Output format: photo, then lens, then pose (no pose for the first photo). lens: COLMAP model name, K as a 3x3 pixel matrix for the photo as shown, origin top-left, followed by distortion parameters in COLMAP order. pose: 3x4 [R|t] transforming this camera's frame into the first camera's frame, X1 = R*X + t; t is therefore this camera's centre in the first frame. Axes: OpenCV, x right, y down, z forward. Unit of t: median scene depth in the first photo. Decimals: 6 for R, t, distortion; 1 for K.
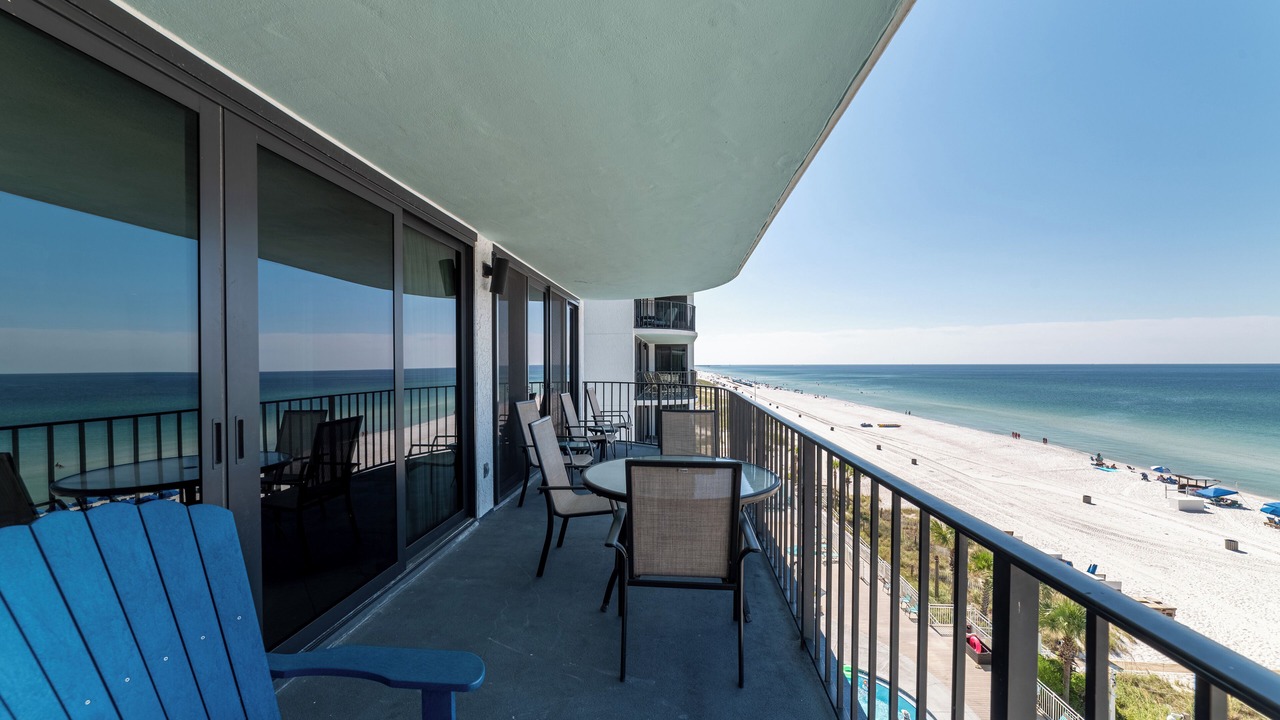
lens RADIAL K [[498.8, 0, 626.3], [0, 498.8, 364.9], [0, 0, 1]] dist [-0.007890, 0.004266]
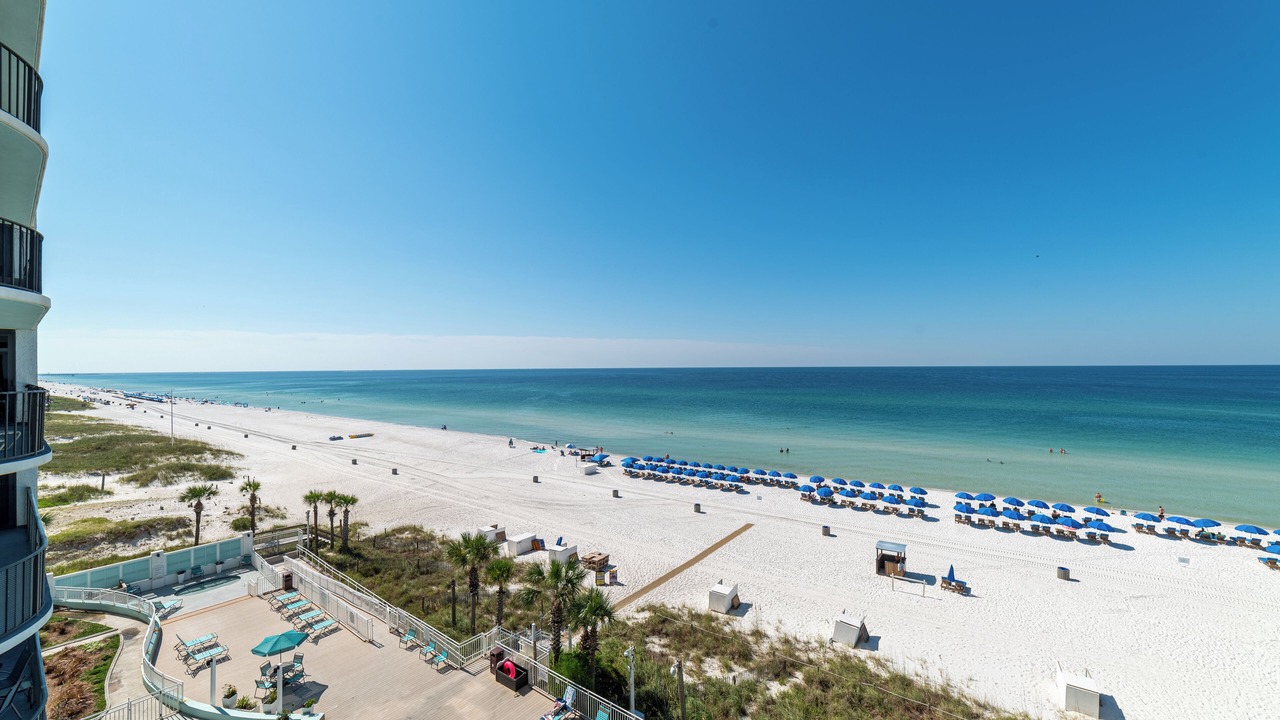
lens RADIAL K [[498.8, 0, 643.9], [0, 498.8, 366.6], [0, 0, 1]] dist [-0.007890, 0.004266]
pose [[0.522251, 0.000827, 0.852791, 0.016257], [0.006023, 0.999971, -0.004658, -0.000347], [-0.852771, 0.007569, 0.522231, 0.124567]]
